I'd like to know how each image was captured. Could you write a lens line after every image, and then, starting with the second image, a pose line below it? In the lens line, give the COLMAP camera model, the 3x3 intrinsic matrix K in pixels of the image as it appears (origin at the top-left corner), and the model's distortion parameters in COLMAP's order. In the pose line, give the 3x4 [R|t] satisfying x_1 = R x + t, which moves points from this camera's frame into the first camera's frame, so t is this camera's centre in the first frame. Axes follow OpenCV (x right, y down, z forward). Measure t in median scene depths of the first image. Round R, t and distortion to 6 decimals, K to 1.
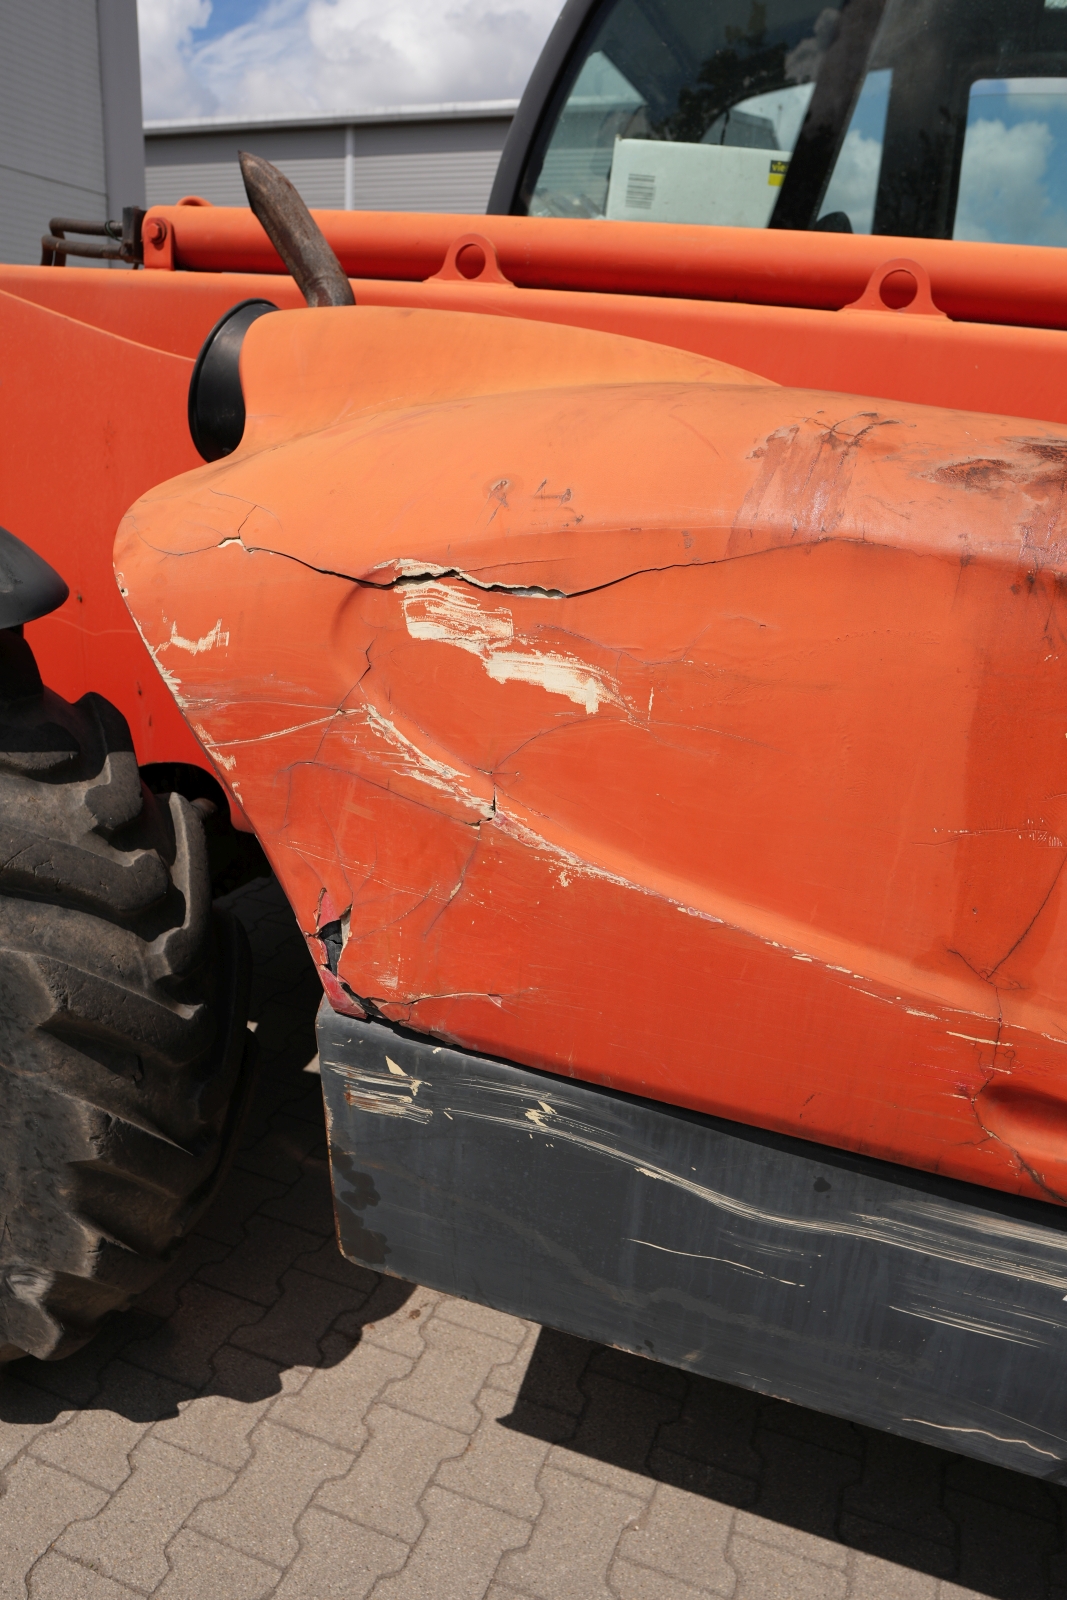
lens RADIAL K [[1131.3, 0, 531.0], [0, 1131.3, 800.8], [0, 0, 1]] dist [-0.109705, 0.070133]
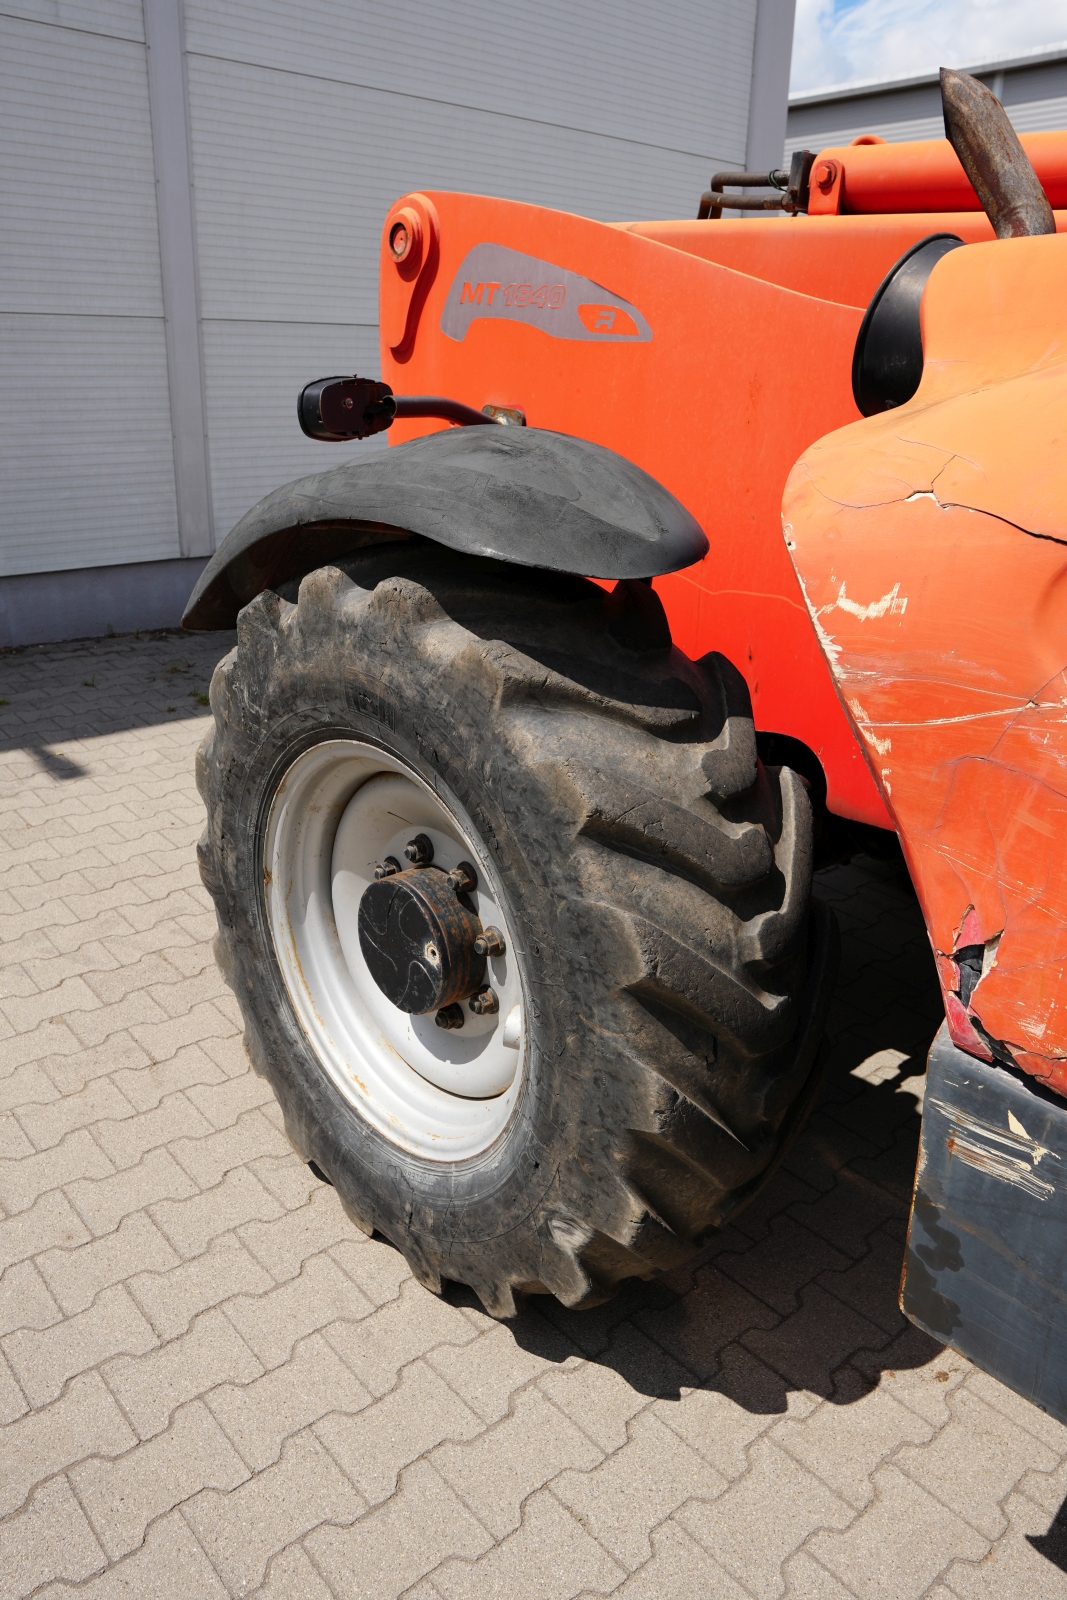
lens RADIAL K [[1131.3, 0, 533.3], [0, 1131.3, 799.0], [0, 0, 1]] dist [-0.109705, 0.070133]
pose [[0.879646, 0.143760, -0.453382, -0.083375], [-0.134685, 0.989500, 0.052441, -0.001532], [0.456161, 0.014934, 0.889772, 0.072453]]
